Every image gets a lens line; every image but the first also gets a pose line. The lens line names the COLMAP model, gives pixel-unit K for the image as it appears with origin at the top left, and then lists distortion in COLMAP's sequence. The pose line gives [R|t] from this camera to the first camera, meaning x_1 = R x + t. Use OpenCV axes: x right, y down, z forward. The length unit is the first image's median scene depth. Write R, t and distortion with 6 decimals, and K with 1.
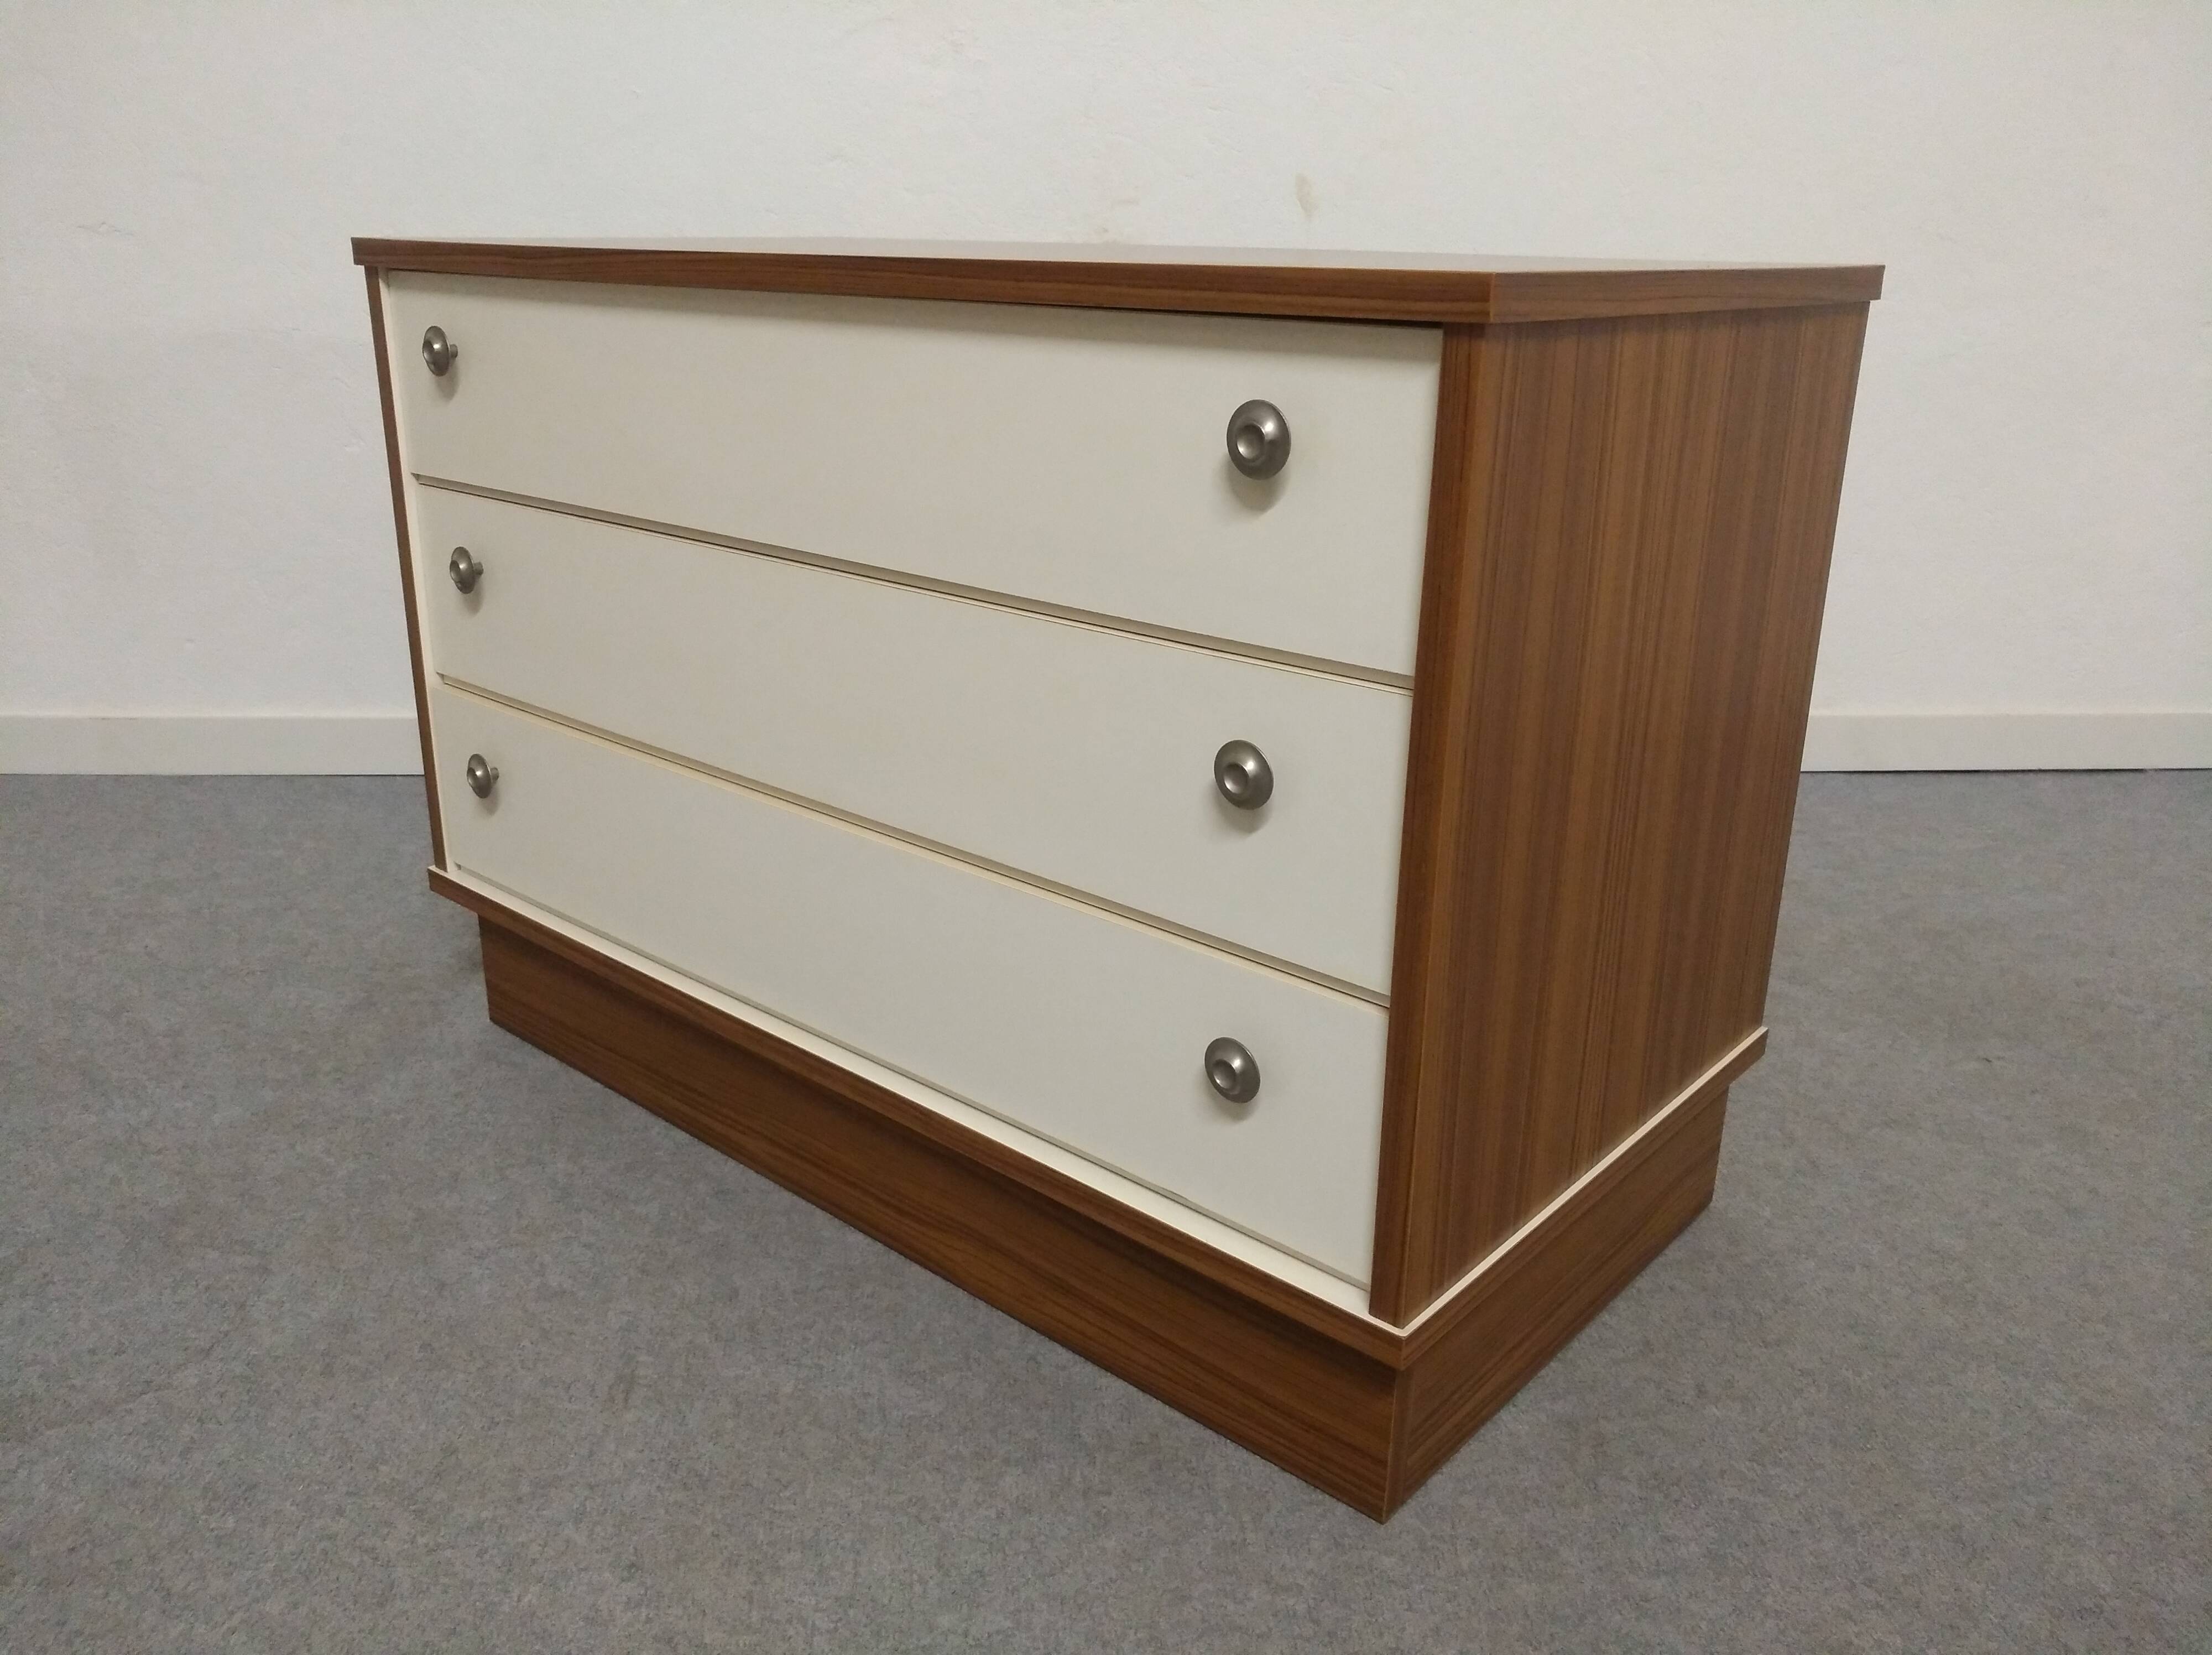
lens RADIAL K [[1735.2, 0, 1108.1], [0, 1735.2, 841.3], [0, 0, 1]] dist [-0.020058, 0.051706]
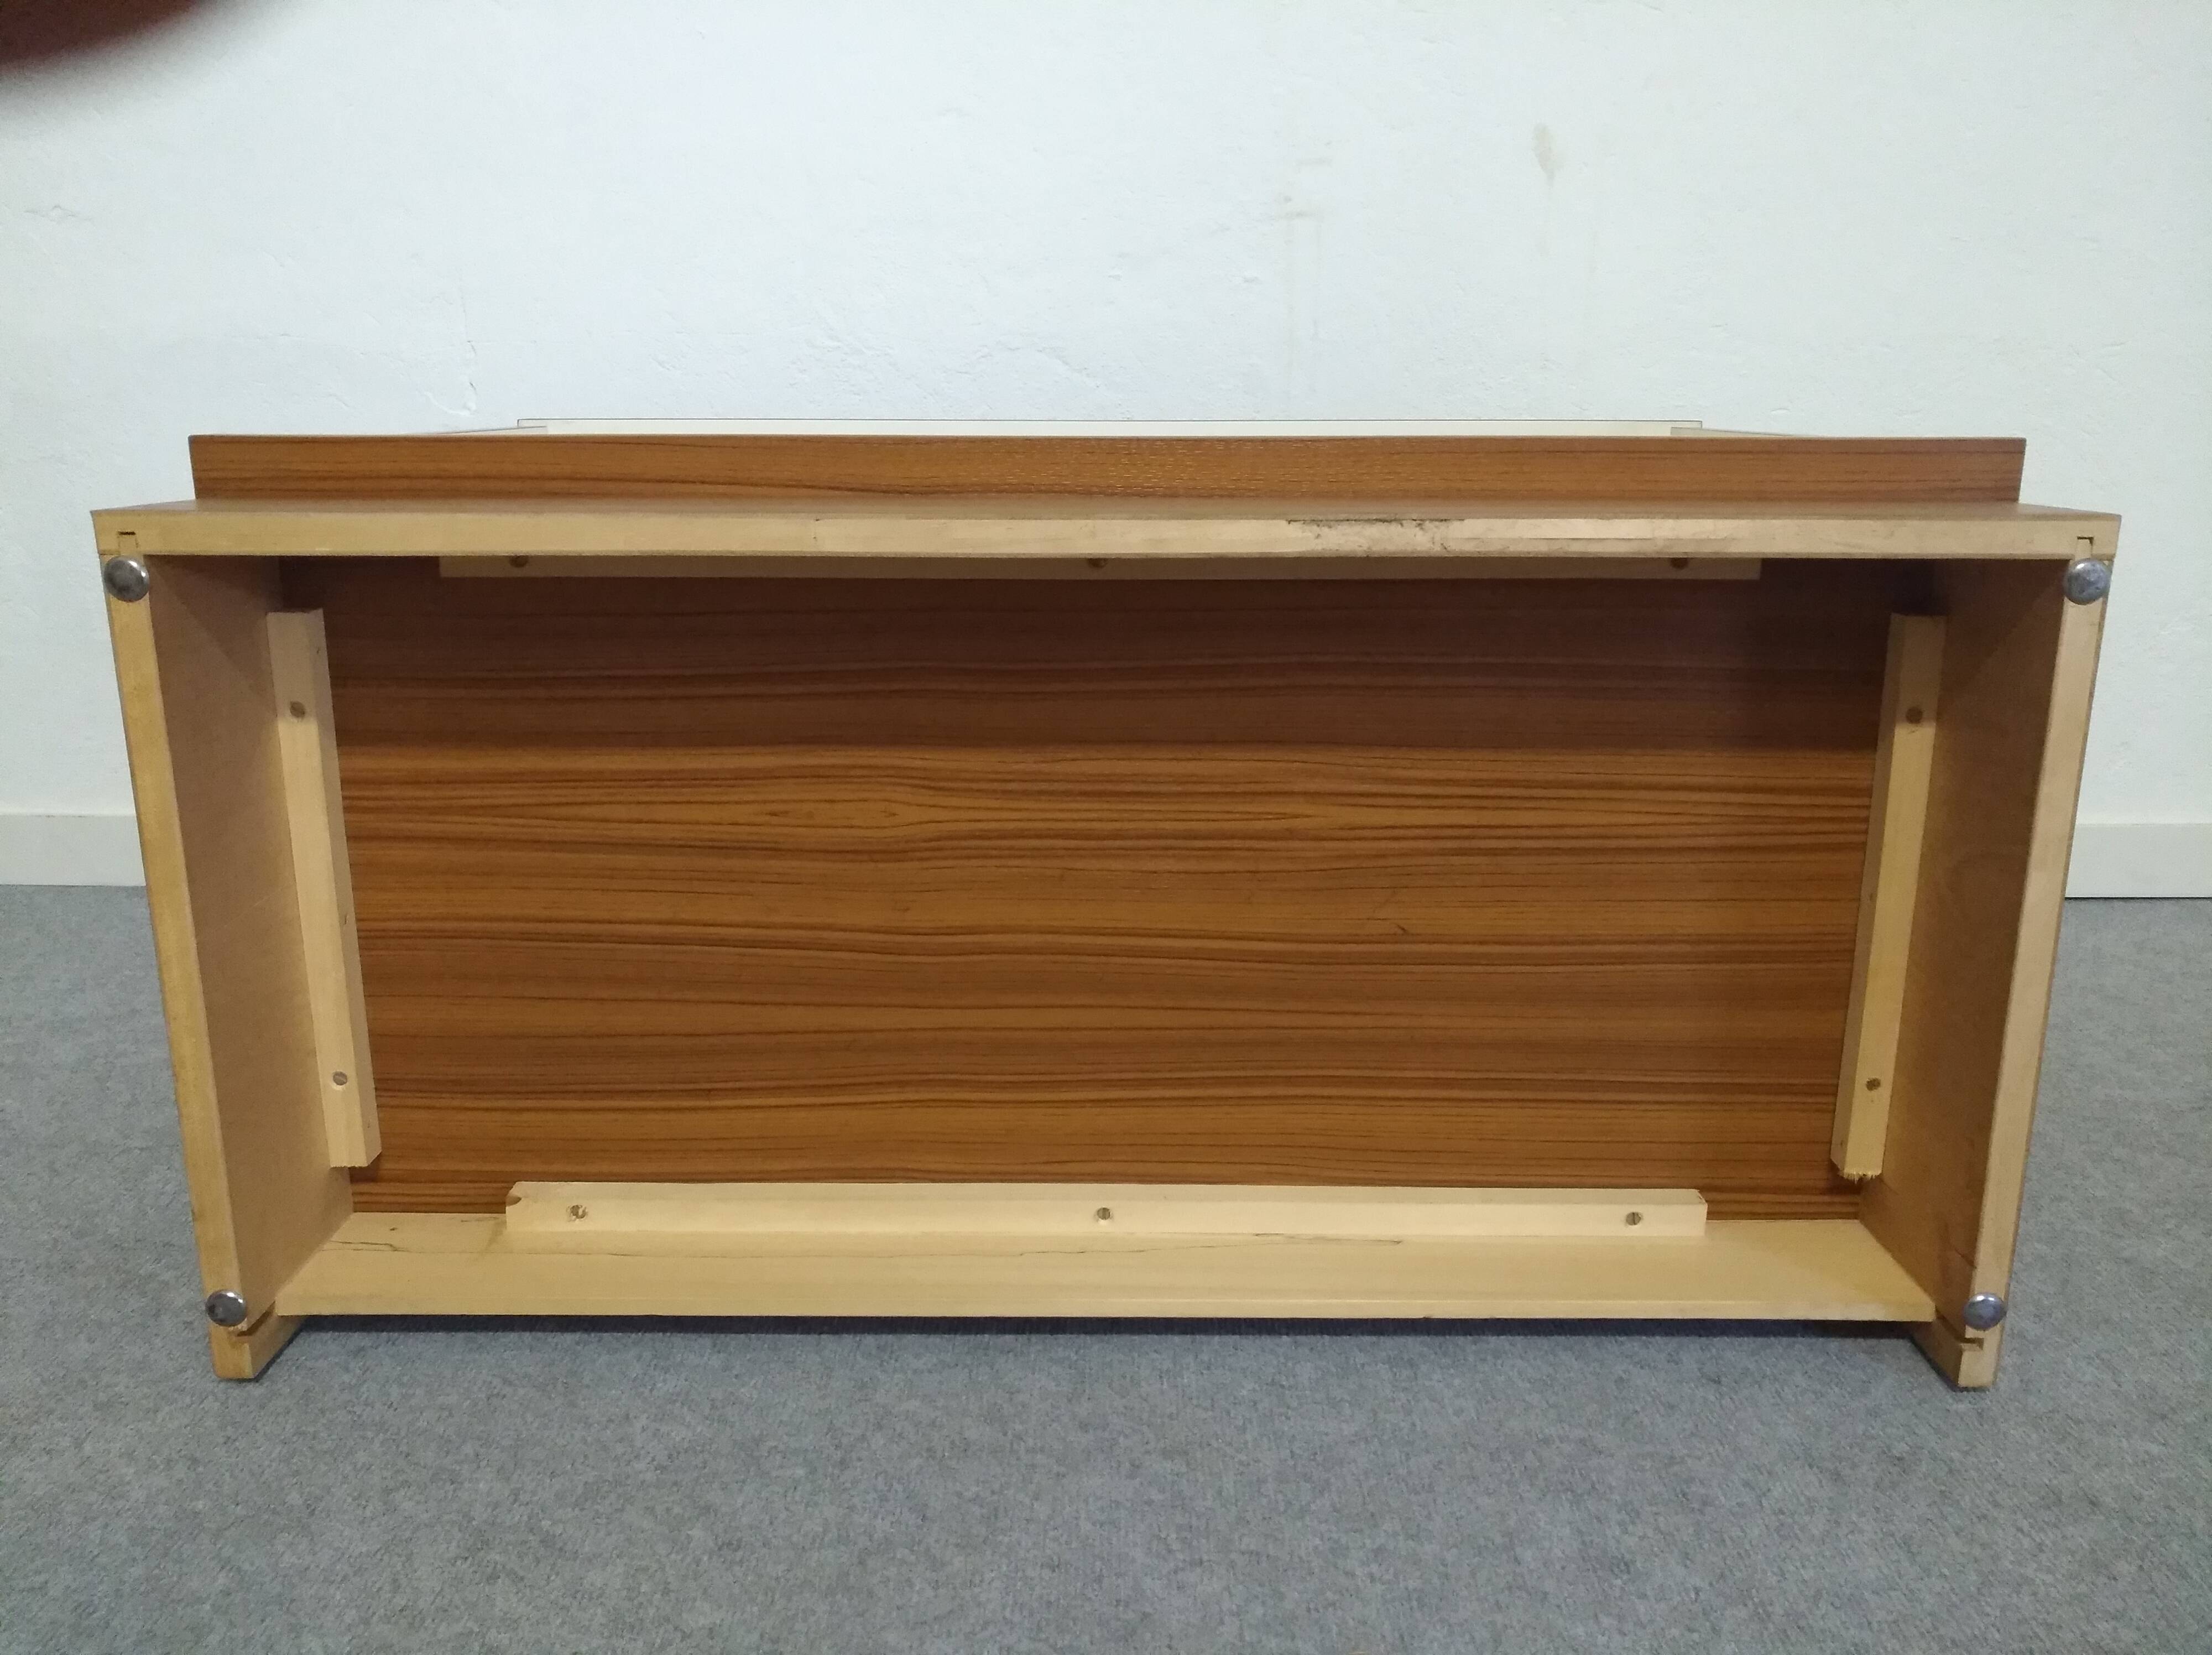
lens RADIAL K [[1735.2, 0, 1104.9], [0, 1735.2, 827.4], [0, 0, 1]] dist [-0.020058, 0.051706]
pose [[0.997761, 0.004631, -0.066716, -0.052808], [-0.010380, 0.996235, -0.086074, -0.000801], [0.066066, 0.086574, 0.994052, 0.402014]]
